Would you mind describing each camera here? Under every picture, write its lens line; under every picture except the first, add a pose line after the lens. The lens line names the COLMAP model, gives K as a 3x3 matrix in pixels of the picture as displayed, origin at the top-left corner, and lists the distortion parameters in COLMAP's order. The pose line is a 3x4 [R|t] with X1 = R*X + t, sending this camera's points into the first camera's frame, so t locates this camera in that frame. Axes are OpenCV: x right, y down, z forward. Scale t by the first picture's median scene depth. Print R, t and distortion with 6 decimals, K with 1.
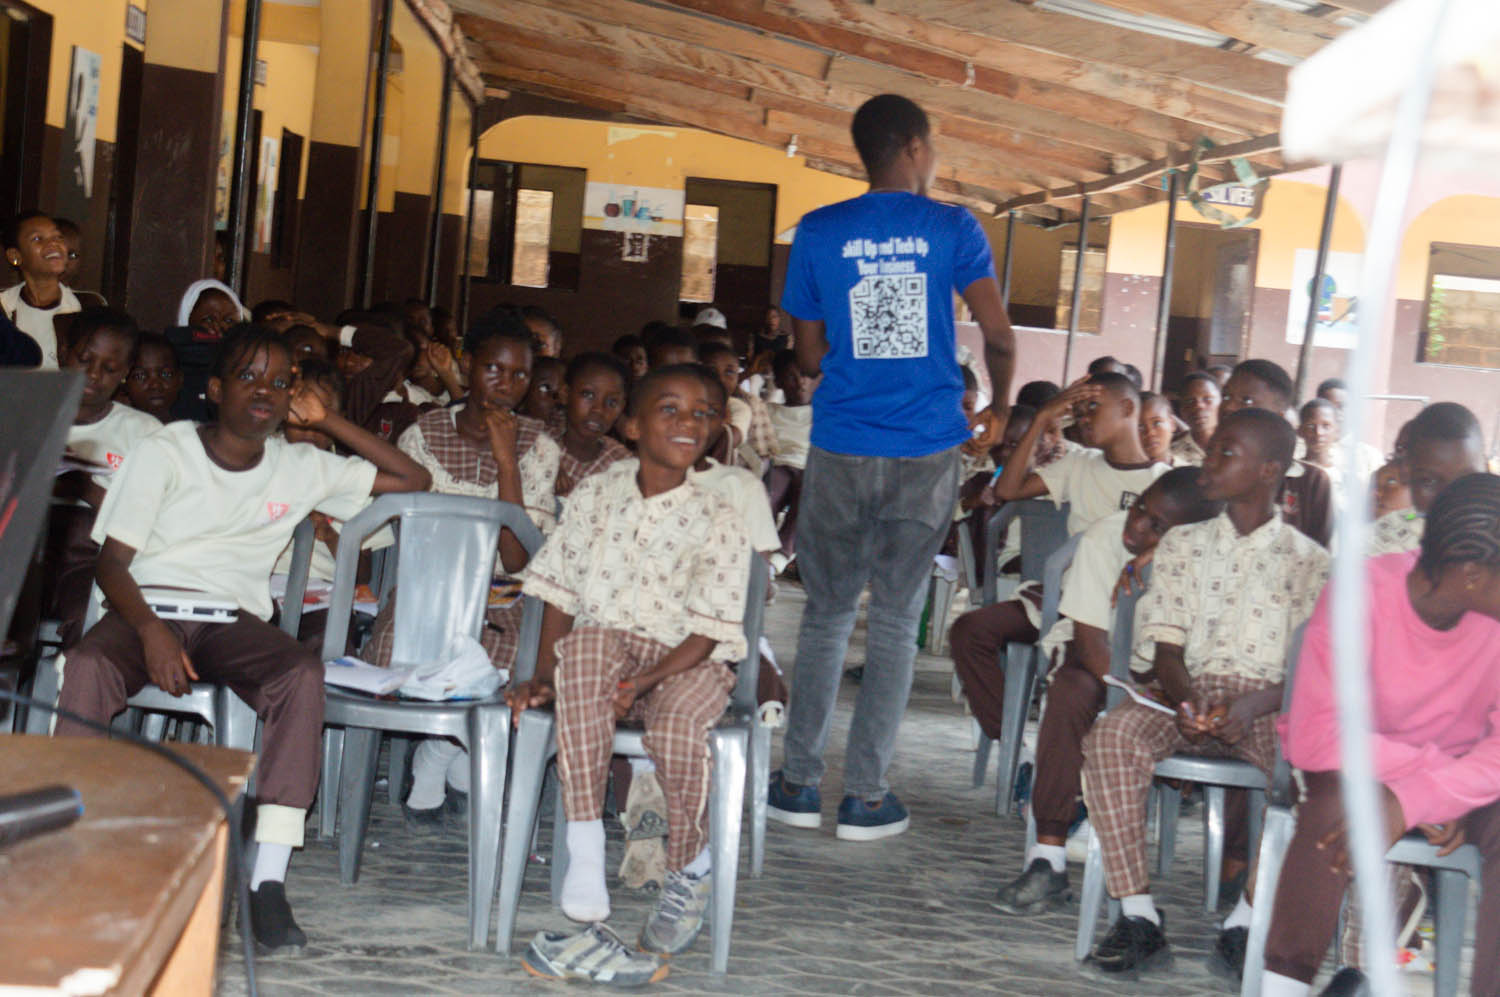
lens RADIAL K [[2783.5, 0, 750.0], [0, 2783.5, 498.5], [0, 0, 1]] dist [0.007887, 0.065564]
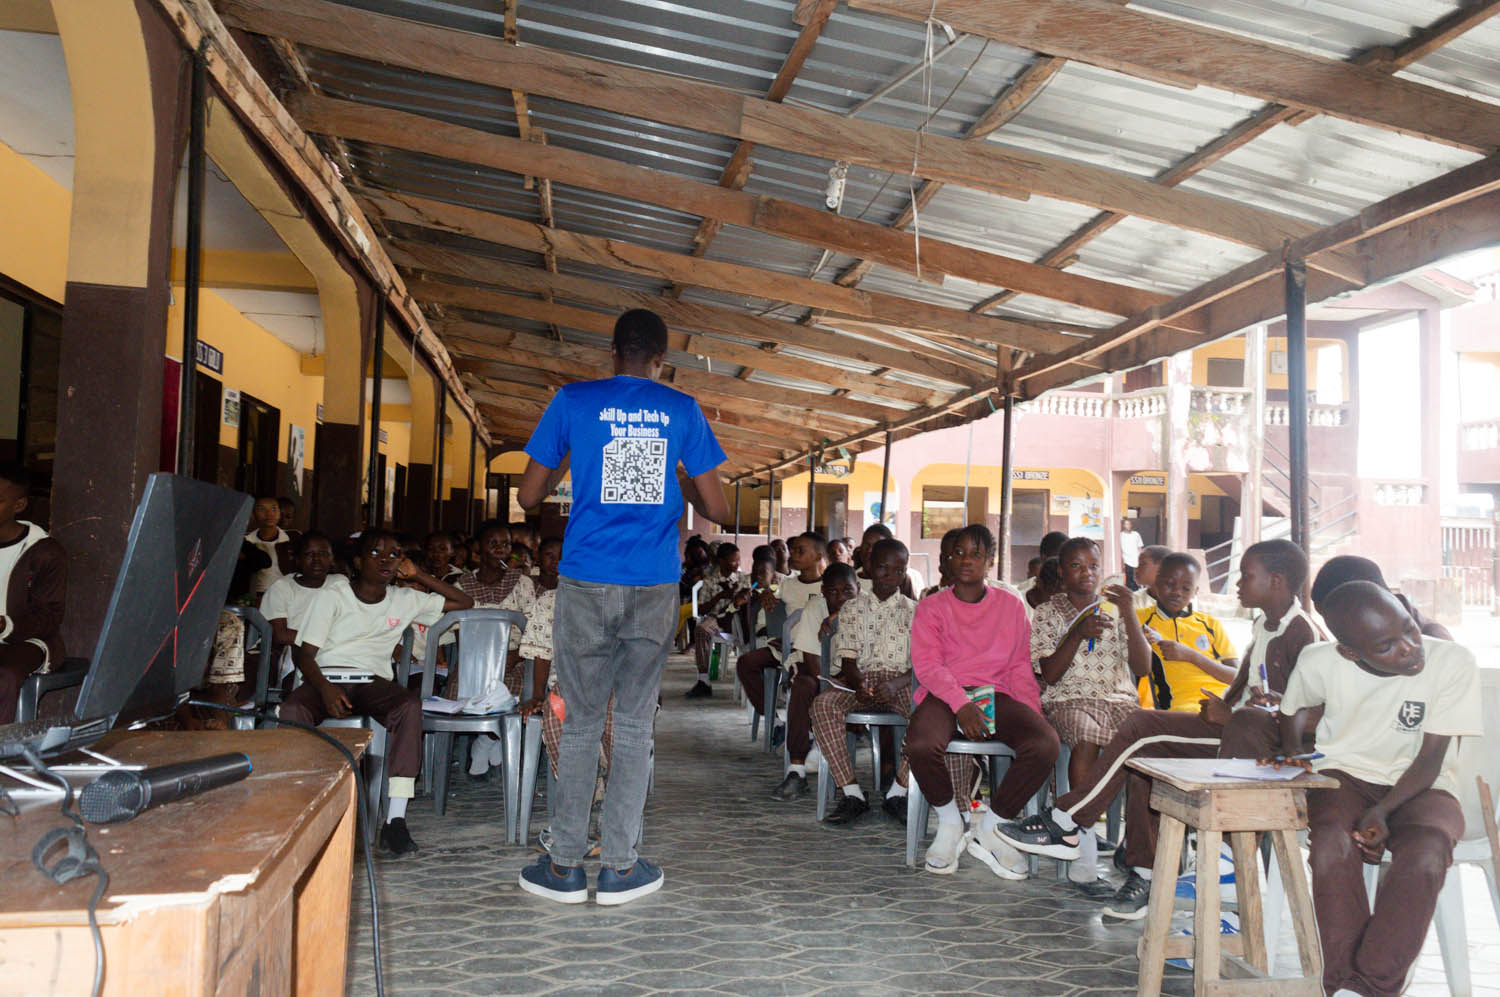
lens RADIAL K [[1171.8, 0, 755.4], [0, 1171.8, 502.3], [0, 0, 1]] dist [0.002278, 0.002707]
pose [[0.990247, -0.058810, 0.126305, -0.017712], [0.072838, 0.991317, -0.109481, 0.027217], [-0.118770, 0.117613, 0.985932, 0.147340]]
